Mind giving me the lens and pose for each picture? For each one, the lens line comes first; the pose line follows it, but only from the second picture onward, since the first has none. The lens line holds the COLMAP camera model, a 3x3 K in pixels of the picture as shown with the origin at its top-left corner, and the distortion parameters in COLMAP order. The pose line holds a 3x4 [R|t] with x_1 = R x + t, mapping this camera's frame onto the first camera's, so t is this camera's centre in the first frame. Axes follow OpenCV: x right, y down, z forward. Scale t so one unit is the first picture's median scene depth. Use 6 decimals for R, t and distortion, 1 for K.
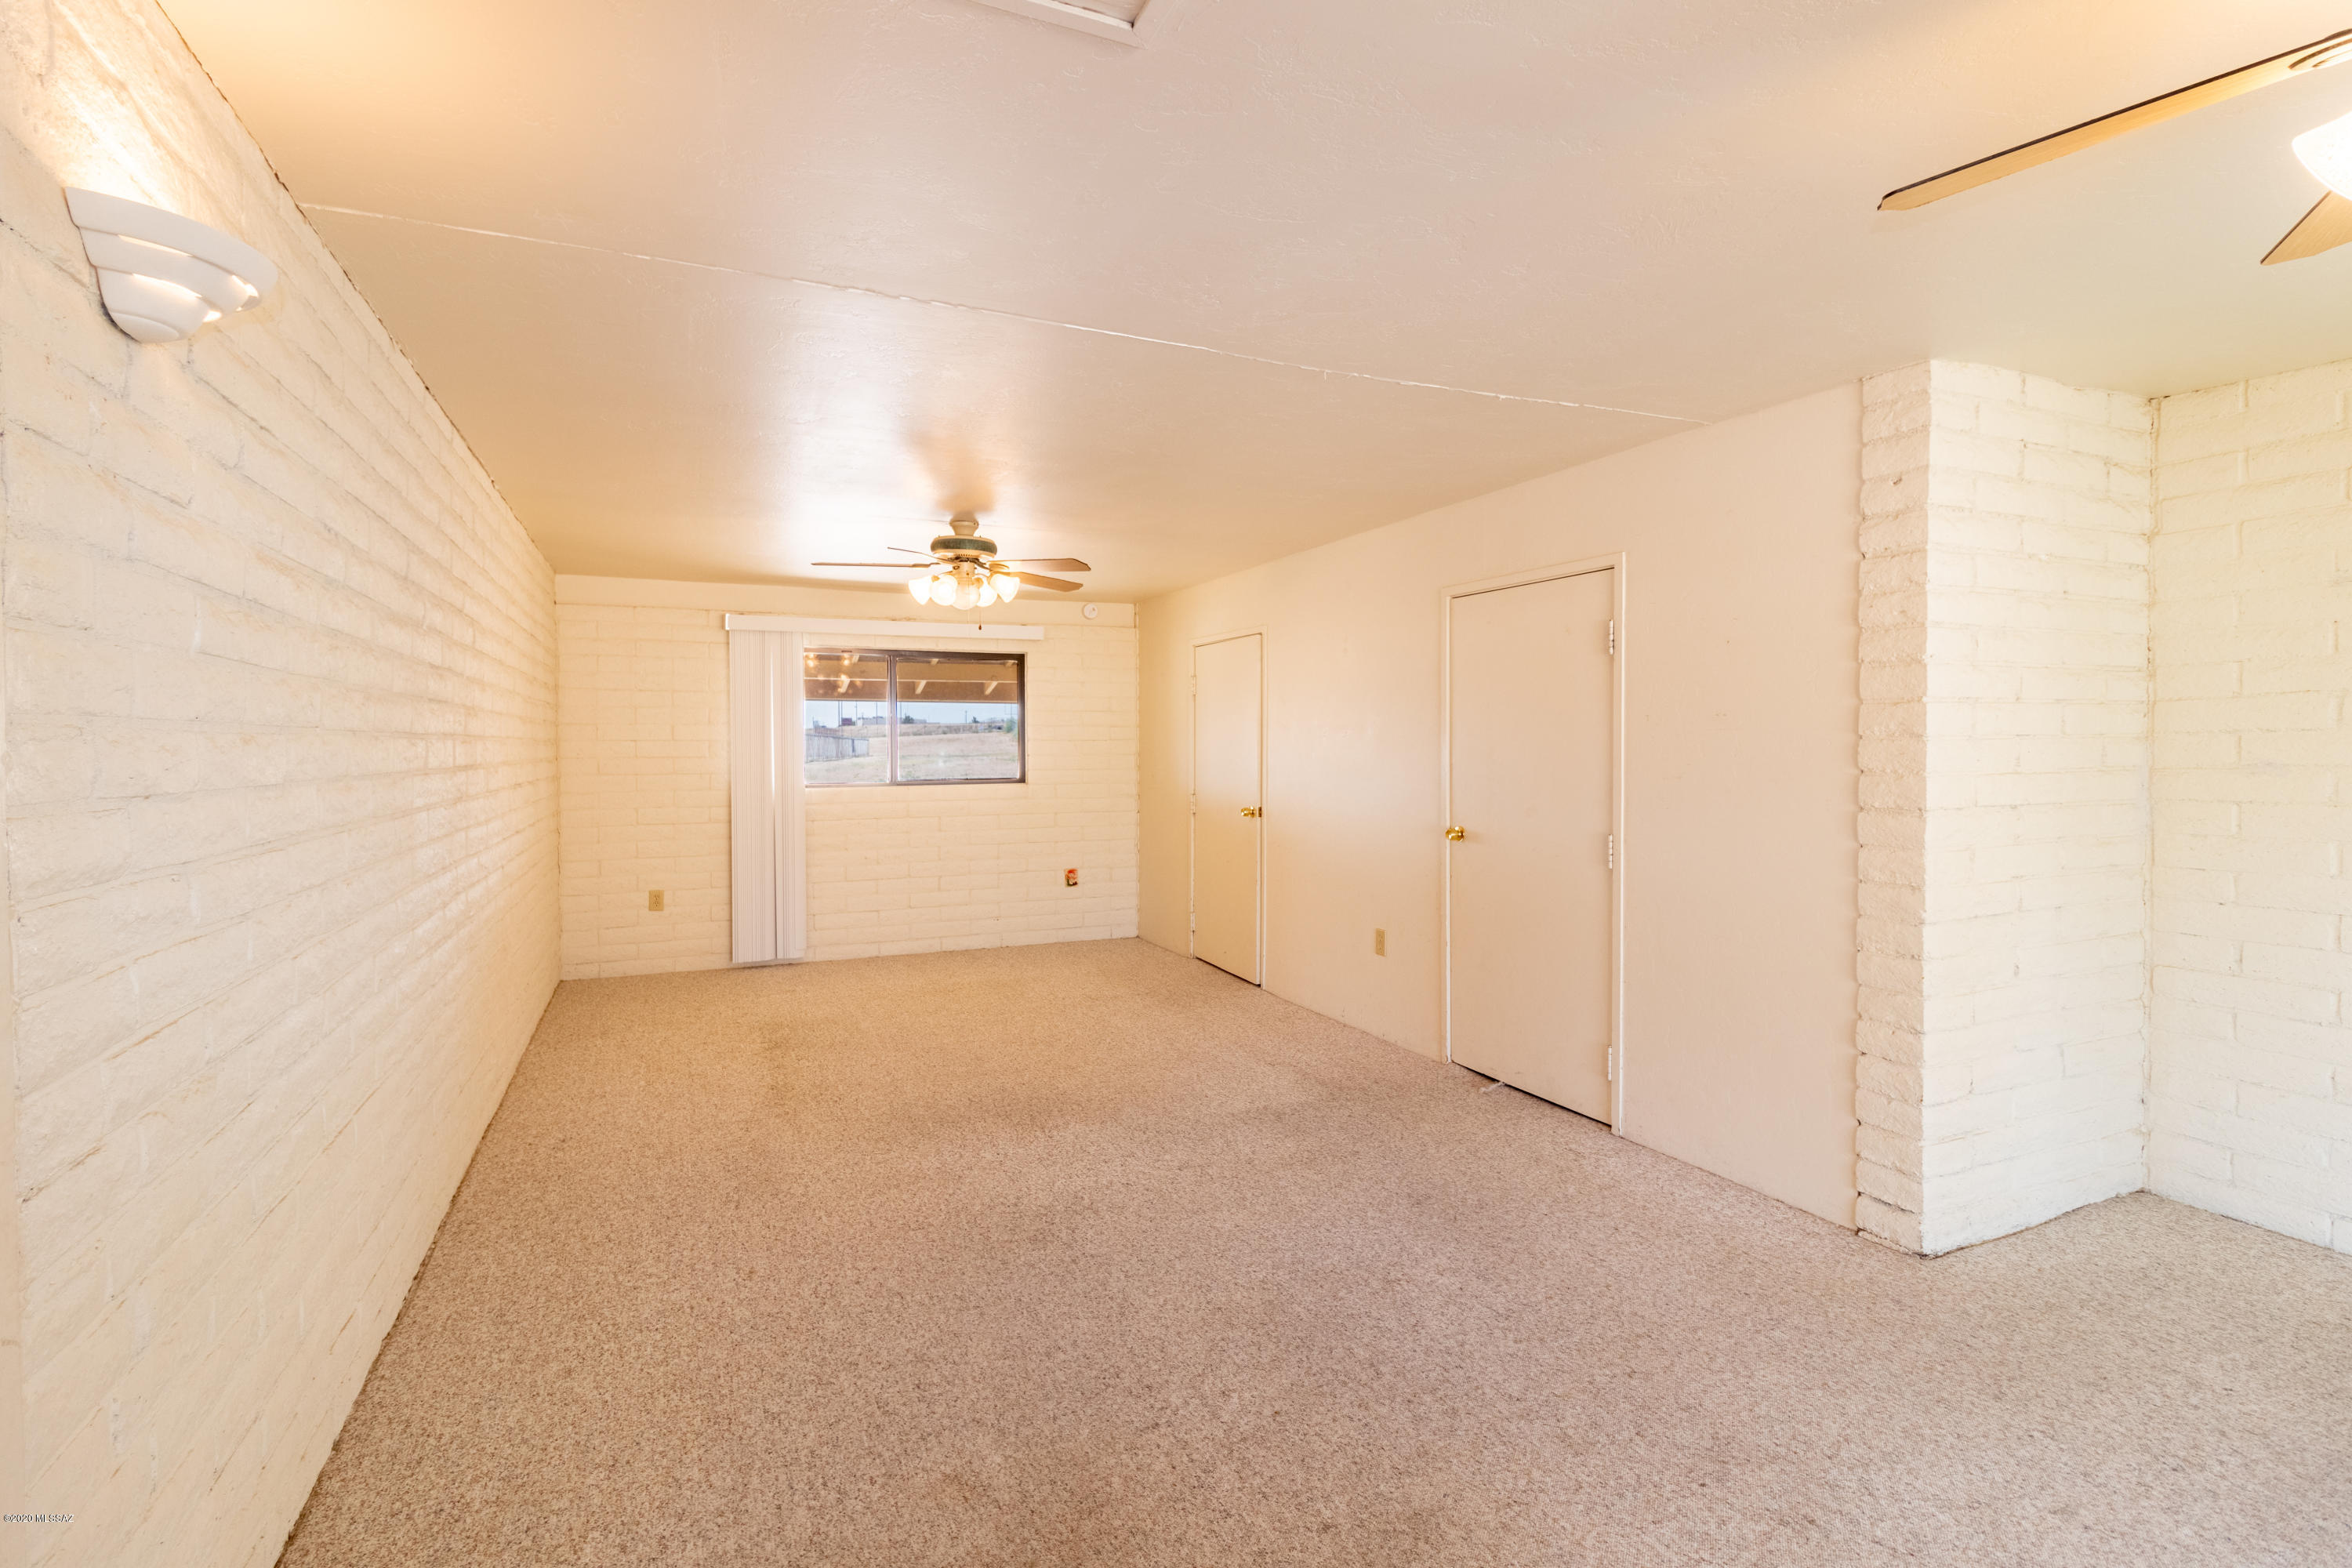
lens RADIAL K [[1114.6, 0, 1179.9], [0, 1114.6, 775.7], [0, 0, 1]] dist [-0.004868, -0.000495]
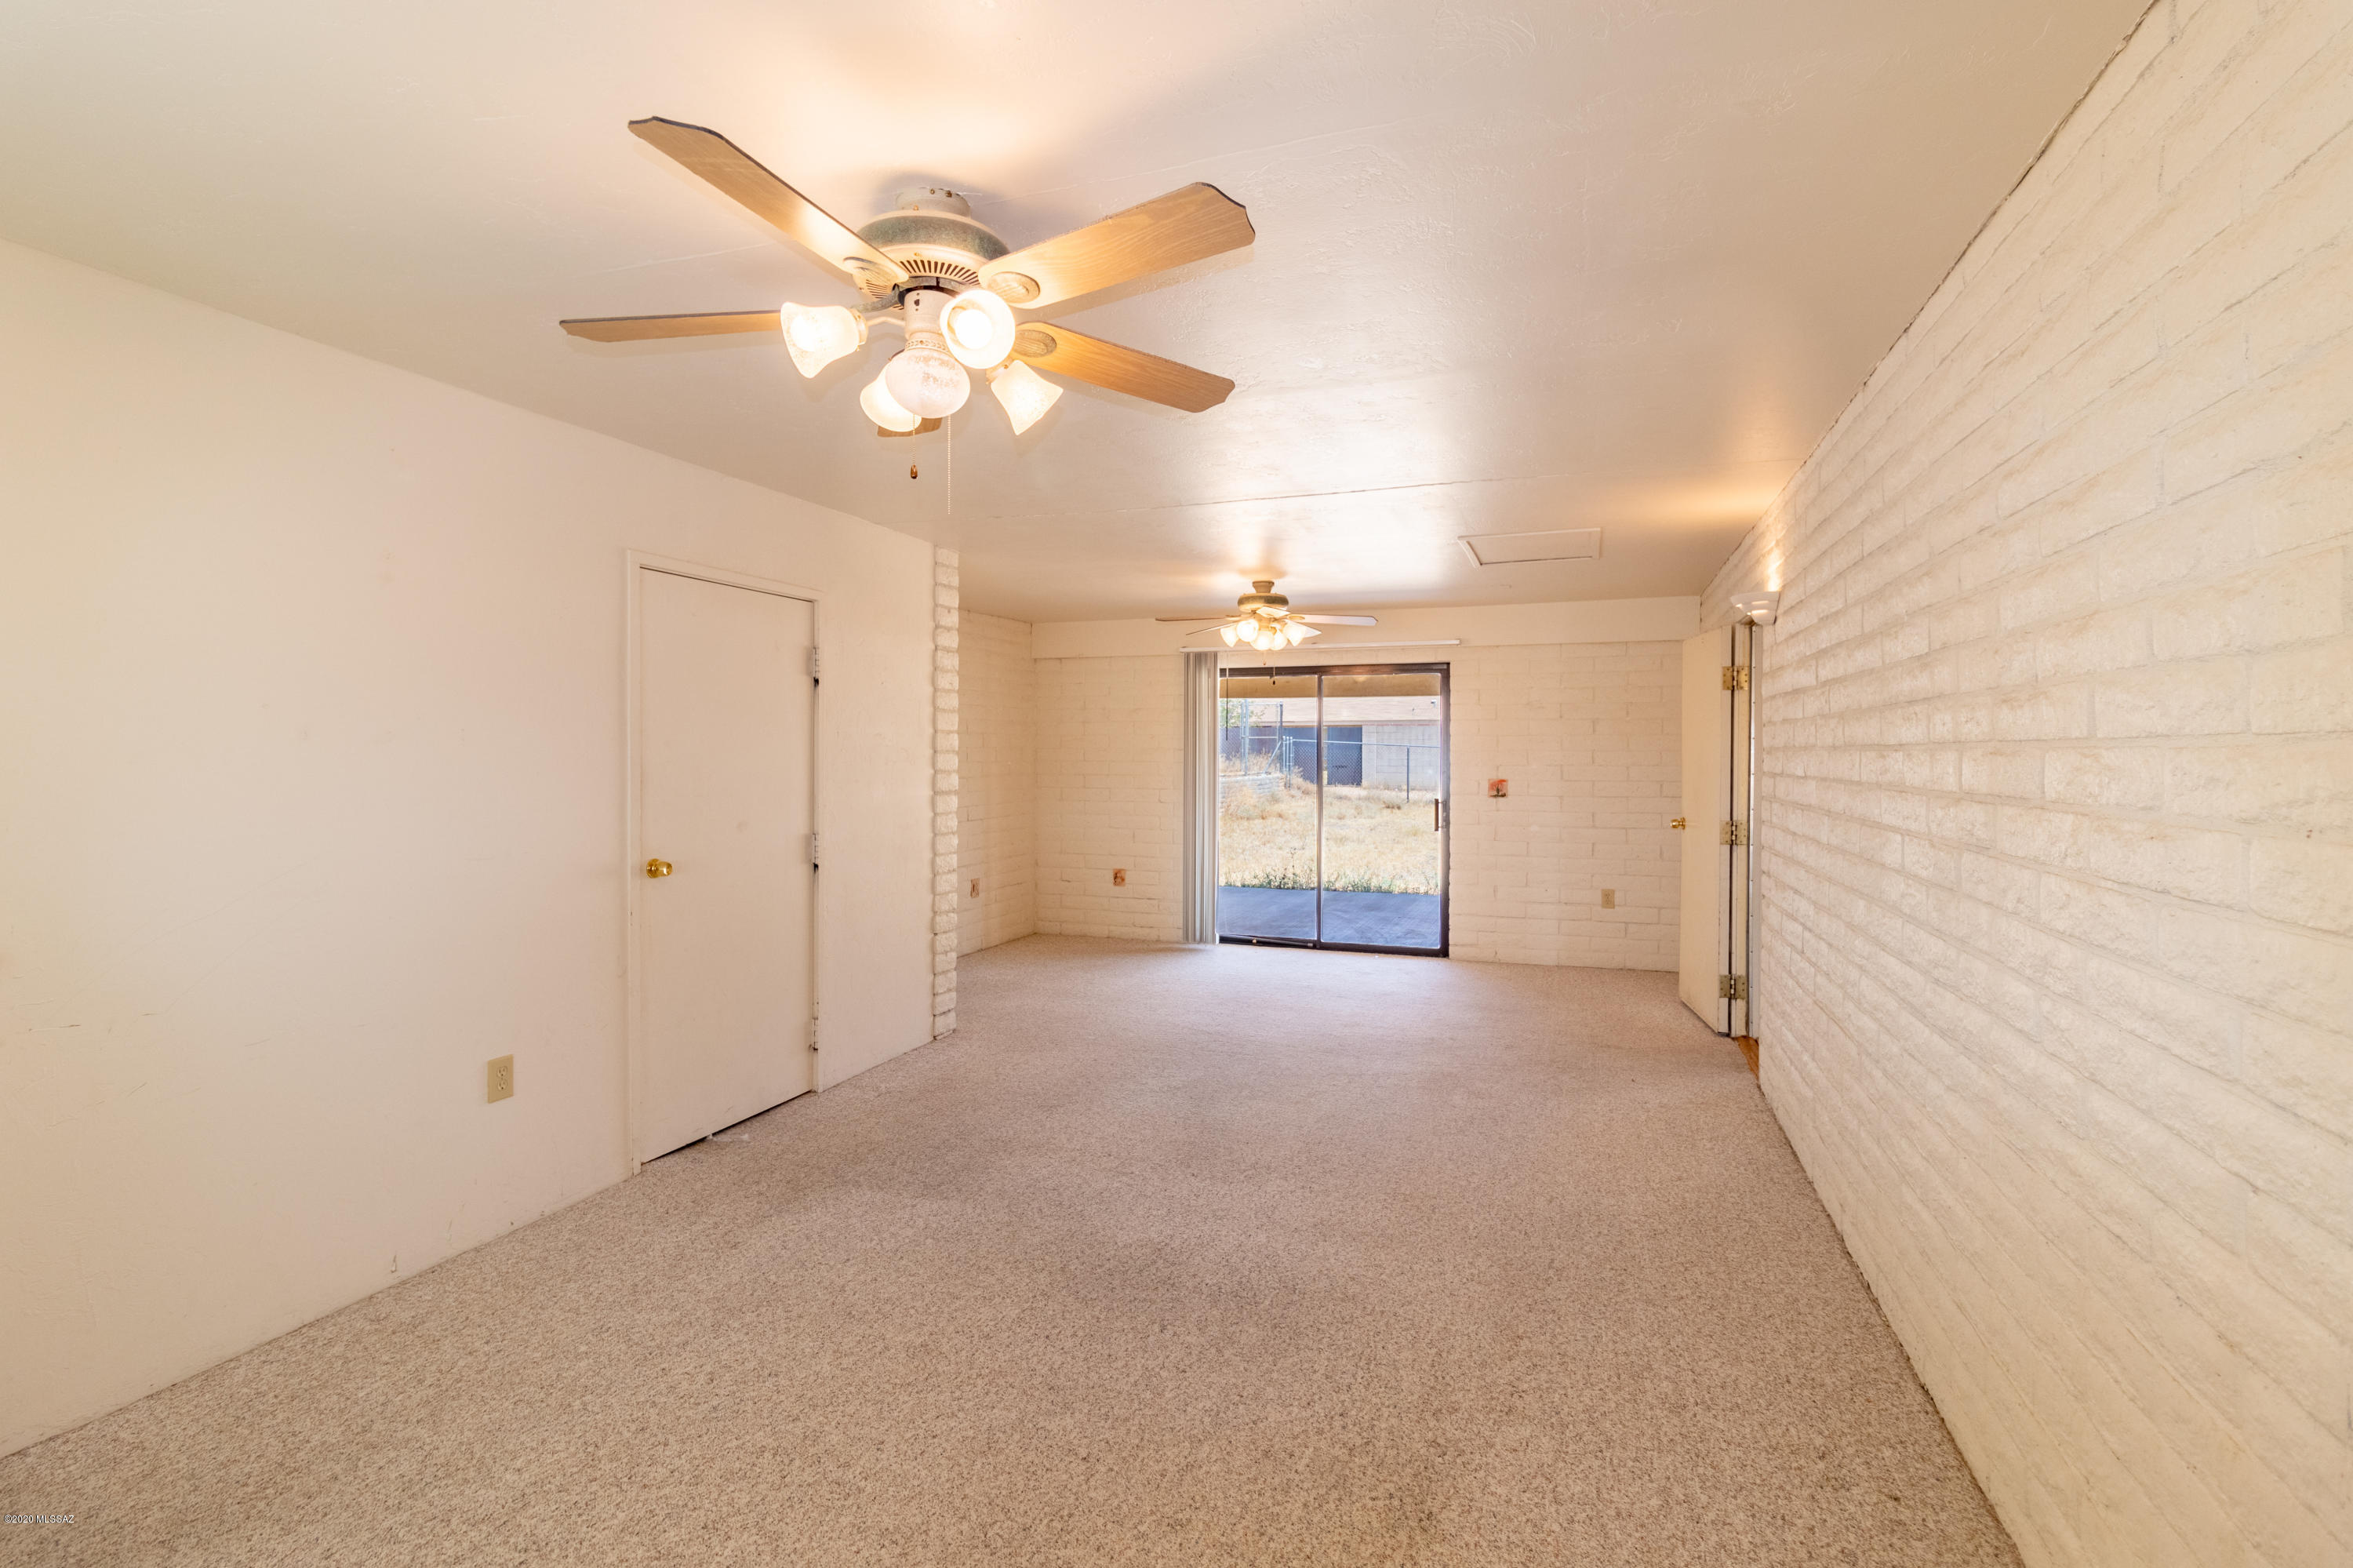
lens RADIAL K [[1115.1, 0, 1179.2], [0, 1115.1, 773.1], [0, 0, 1]] dist [-0.004868, -0.000495]
pose [[-0.718206, -0.011876, 0.695729, -0.680560], [0.019316, 0.999129, 0.036994, -0.045454], [-0.695563, 0.040008, -0.717351, 1.557979]]
